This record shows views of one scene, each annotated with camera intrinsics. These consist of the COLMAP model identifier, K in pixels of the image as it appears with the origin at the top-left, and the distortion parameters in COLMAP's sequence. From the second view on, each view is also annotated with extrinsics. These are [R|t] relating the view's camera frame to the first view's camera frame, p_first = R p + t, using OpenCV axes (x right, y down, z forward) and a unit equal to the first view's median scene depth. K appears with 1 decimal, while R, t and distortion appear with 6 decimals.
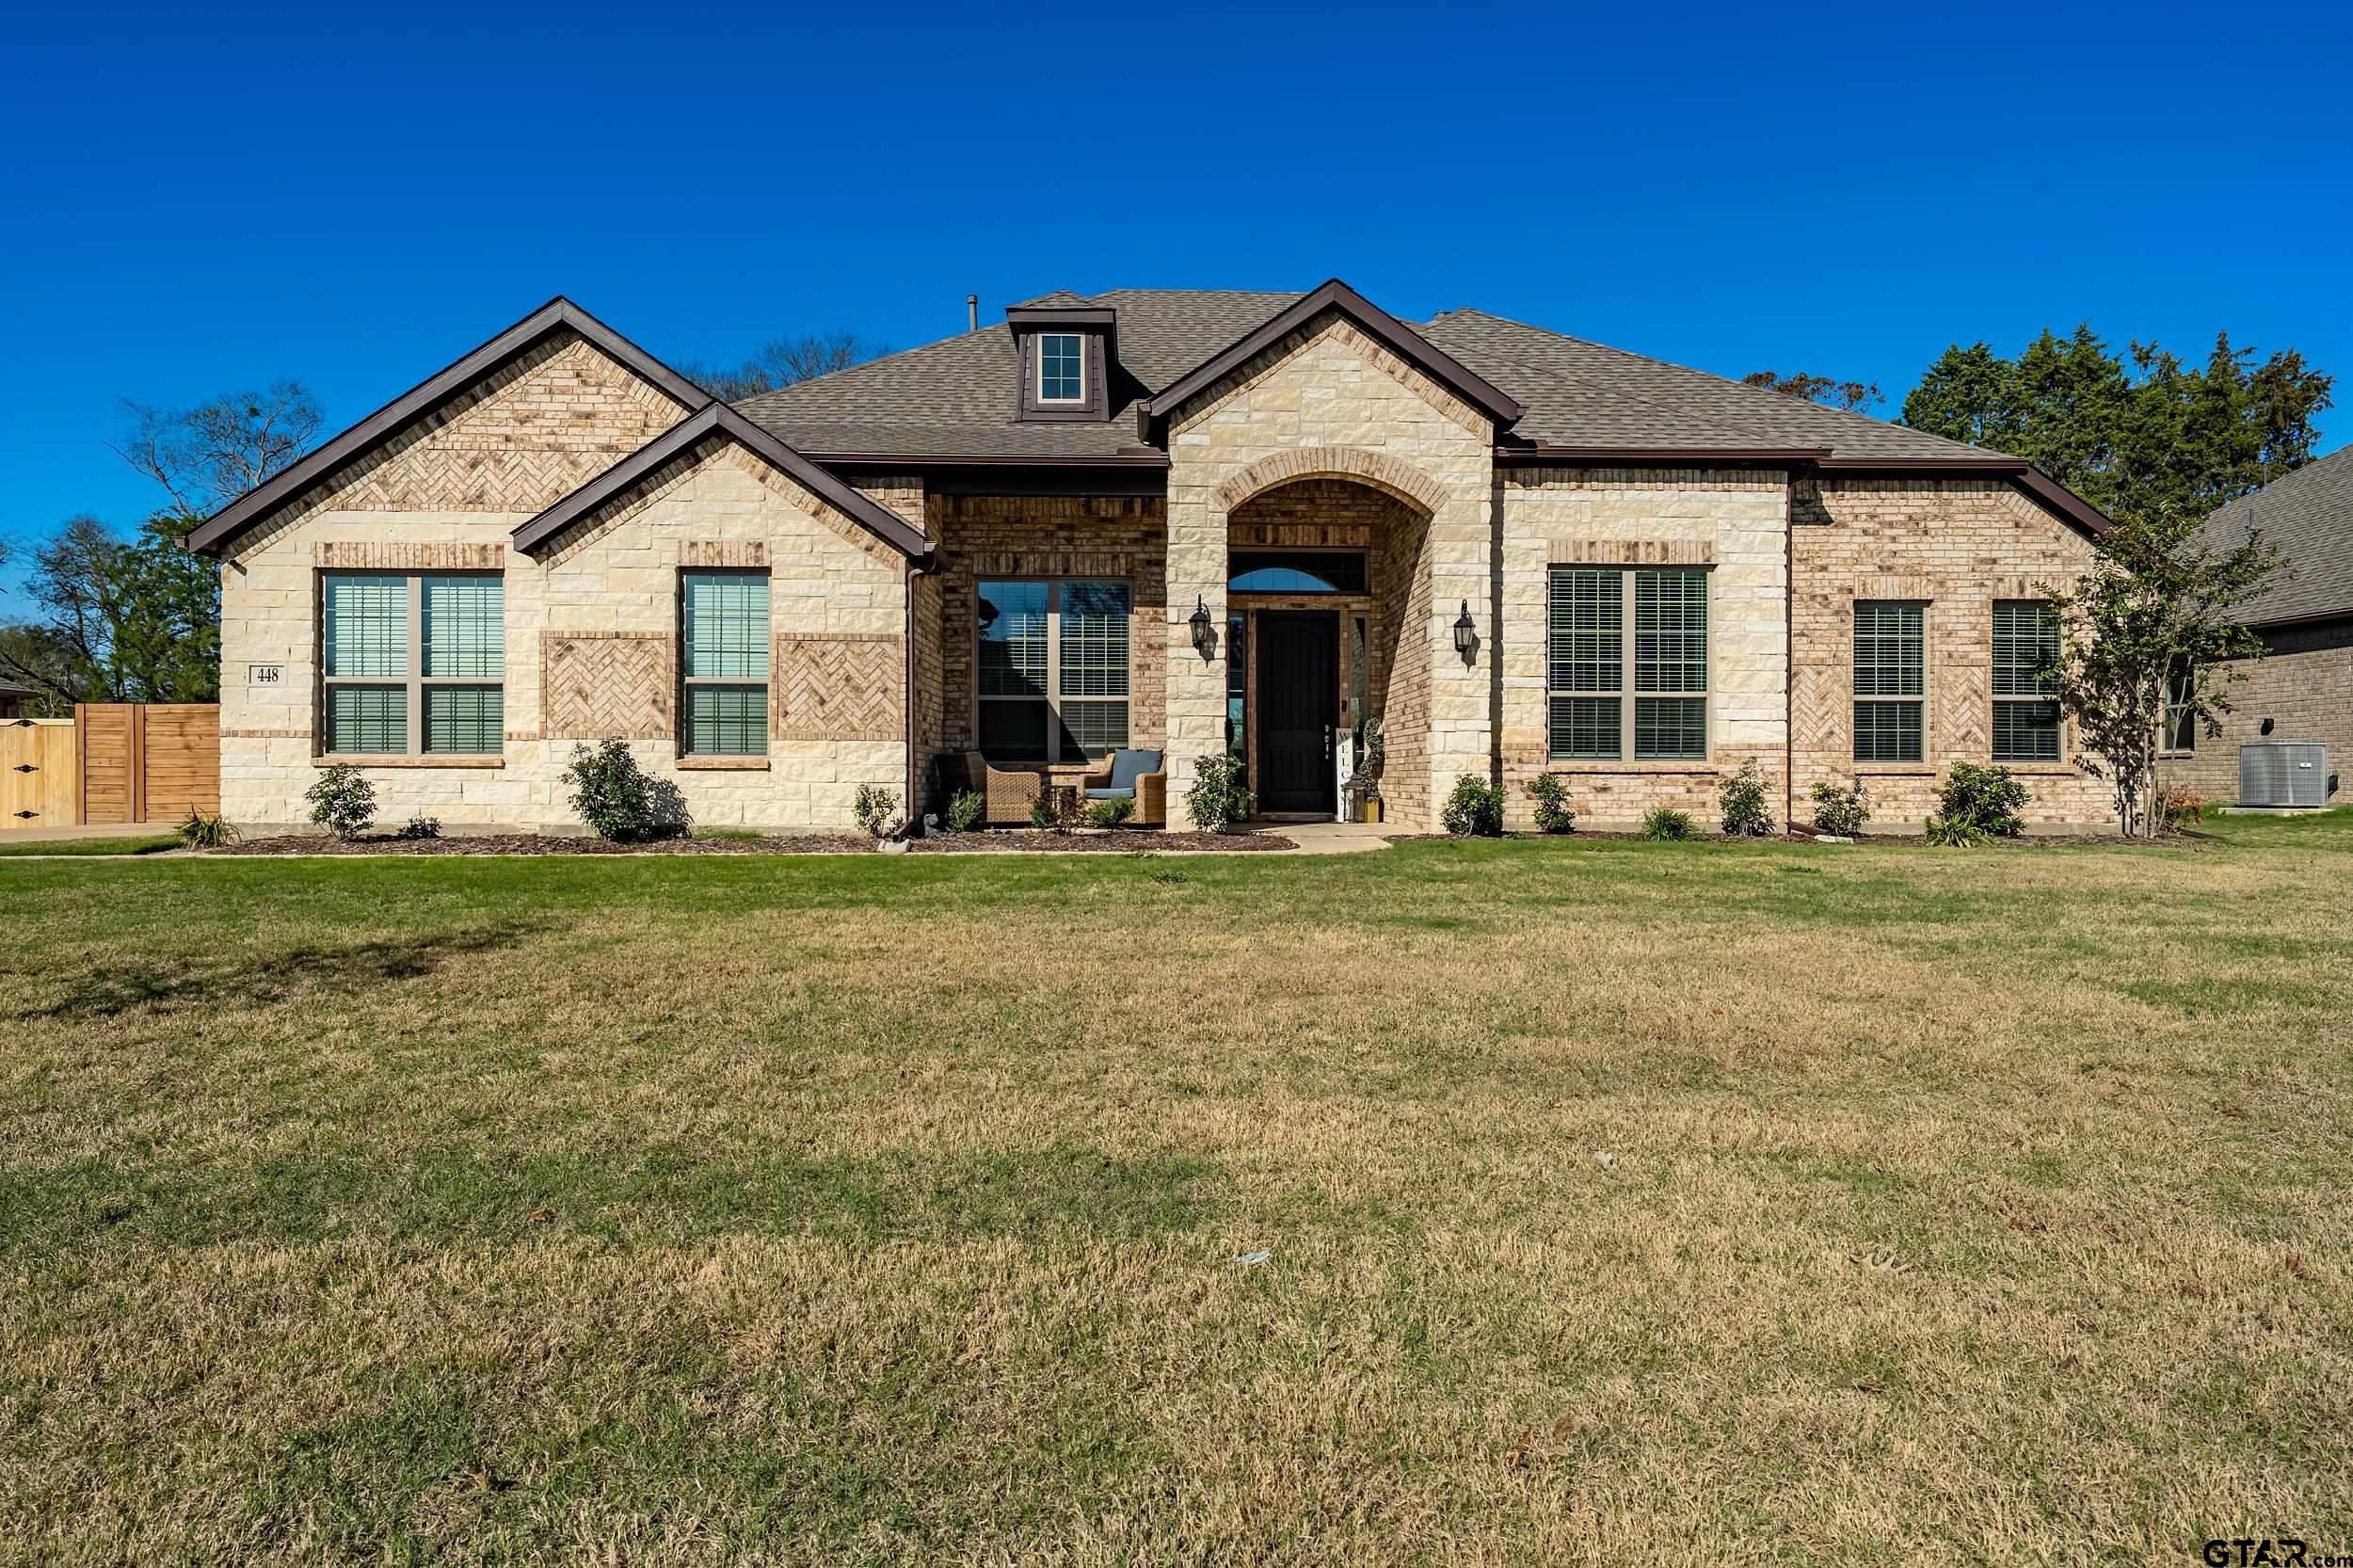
lens RADIAL K [[1419.2, 0, 1176.5], [0, 1419.2, 784.0], [0, 0, 1]] dist [0.000158, 0.000010]
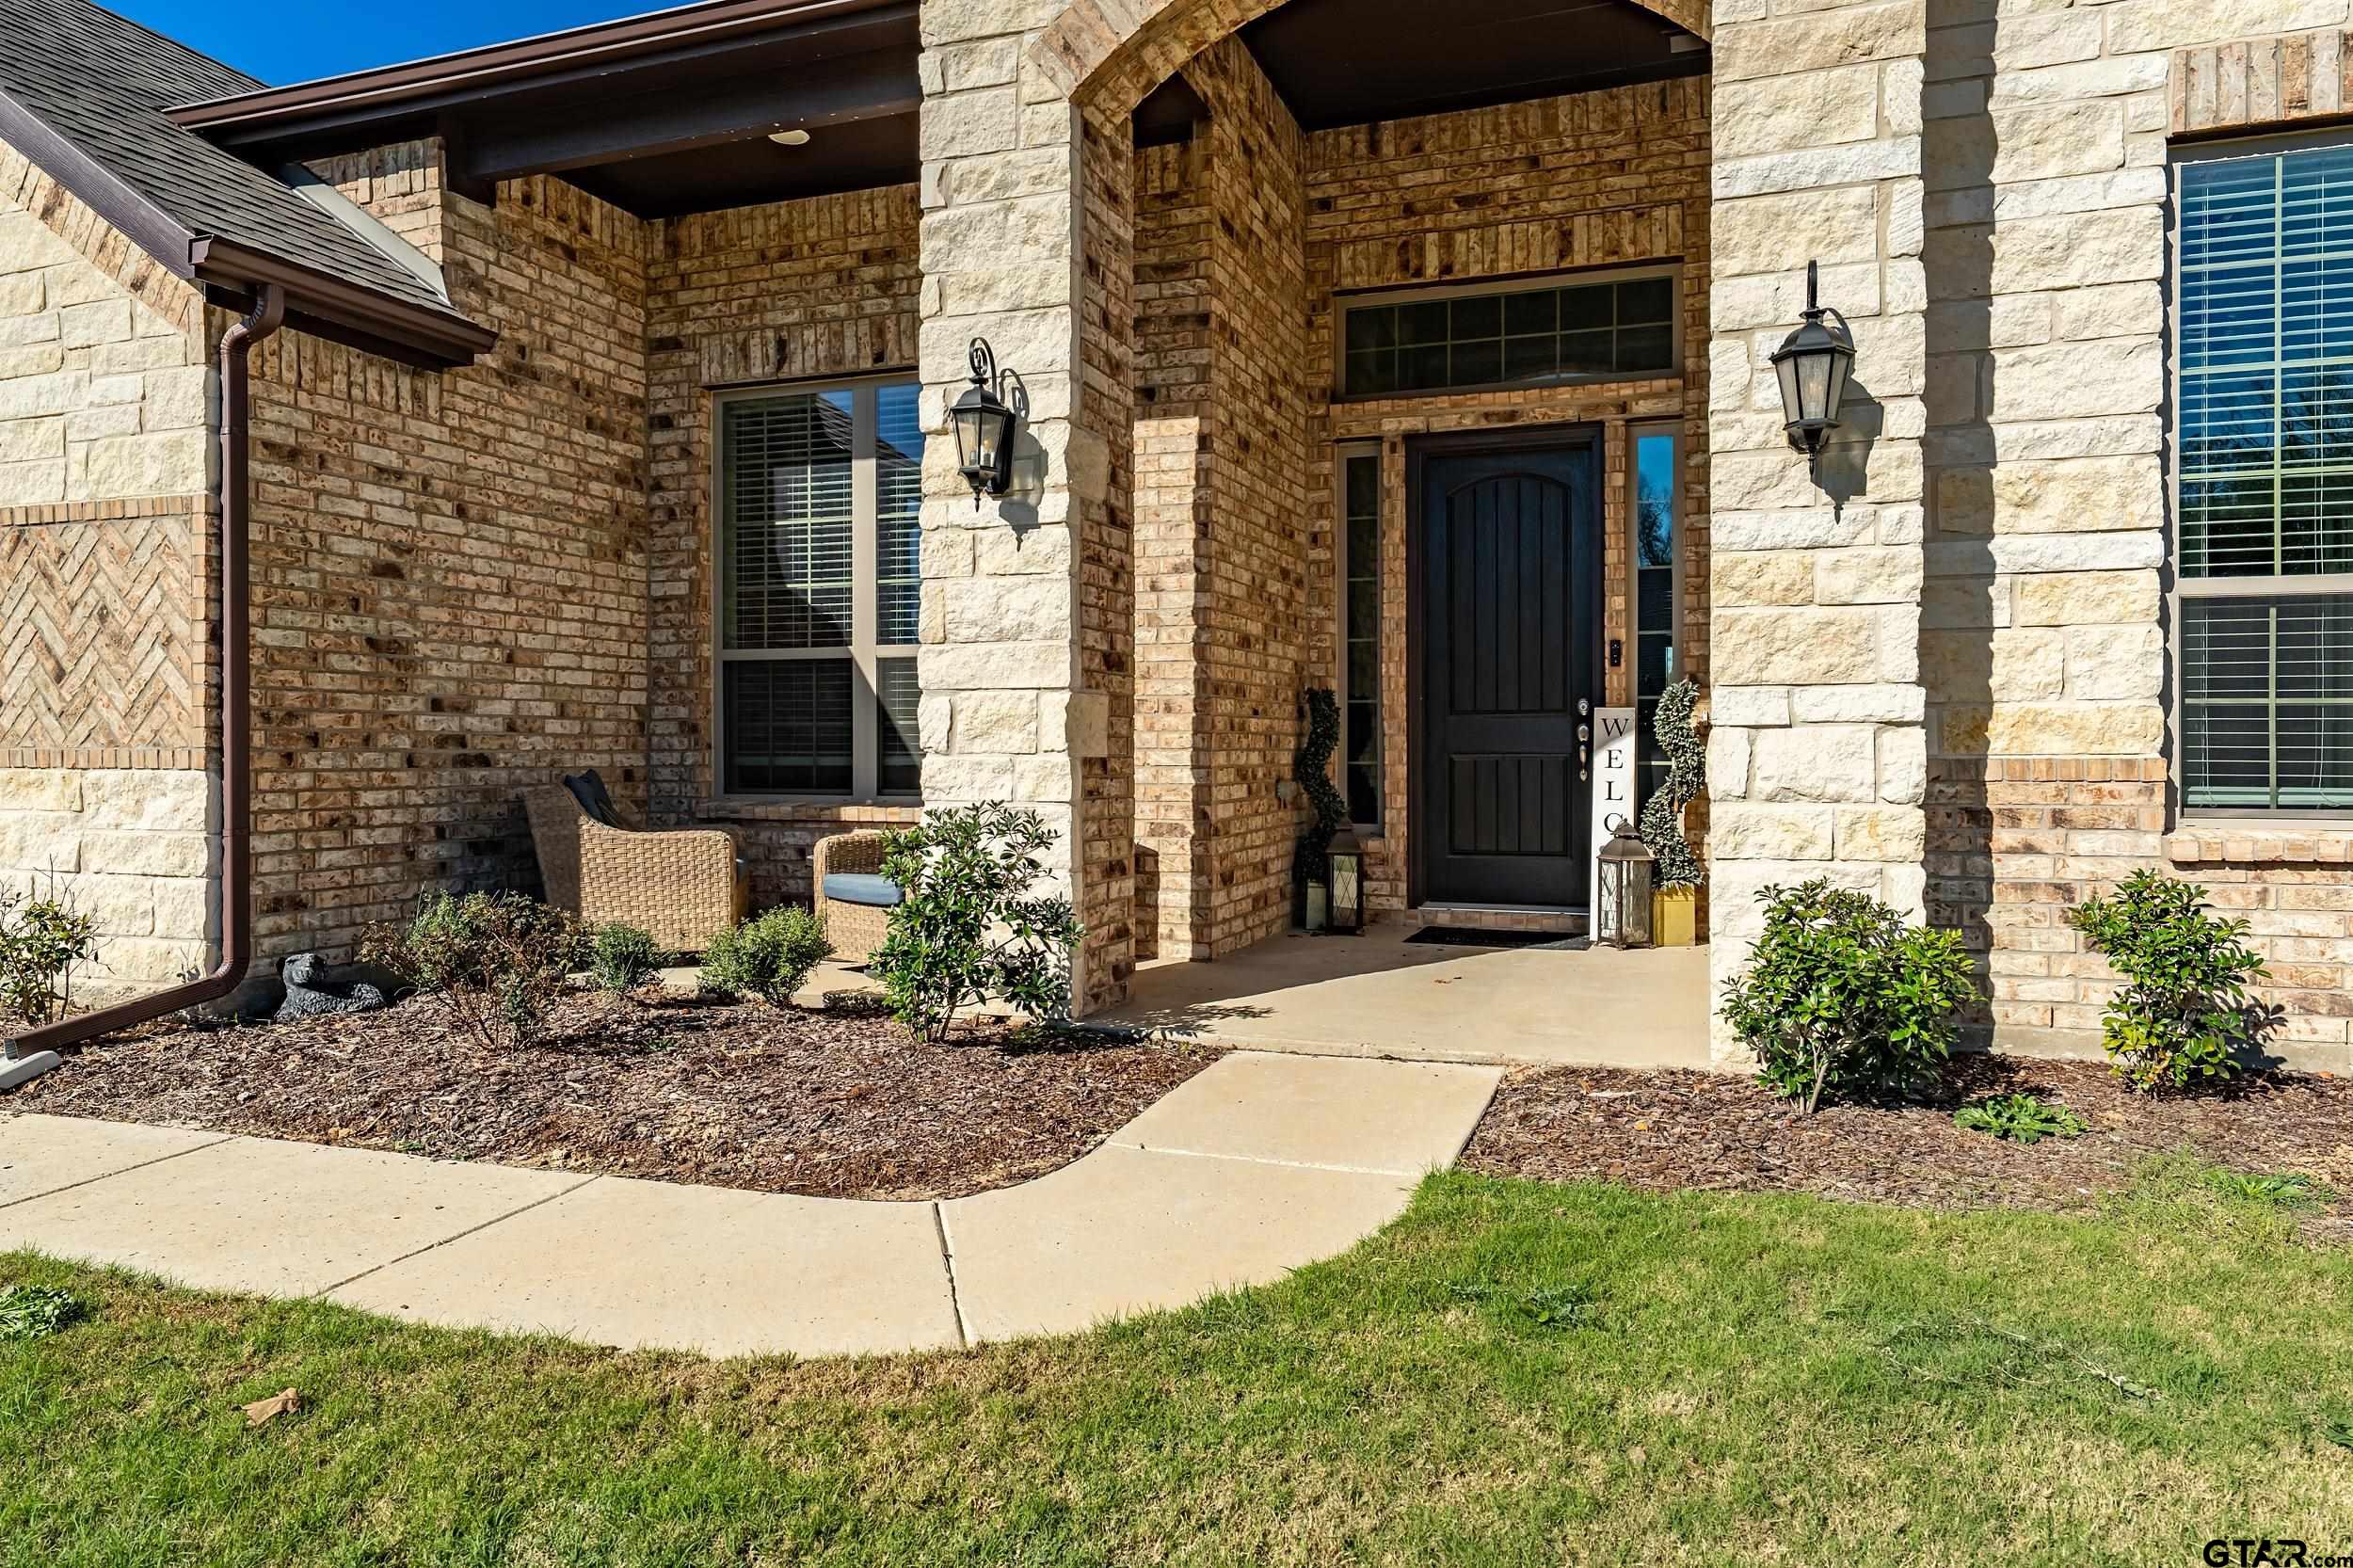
lens RADIAL K [[1514.8, 0, 1175.4], [0, 1514.8, 760.2], [0, 0, 1]] dist [0.000591, 0.000957]
pose [[0.931660, -0.001767, -0.363328, 0.188424], [0.002893, 0.999993, 0.002557, -0.030410], [0.363320, -0.003433, 0.931658, 0.650483]]
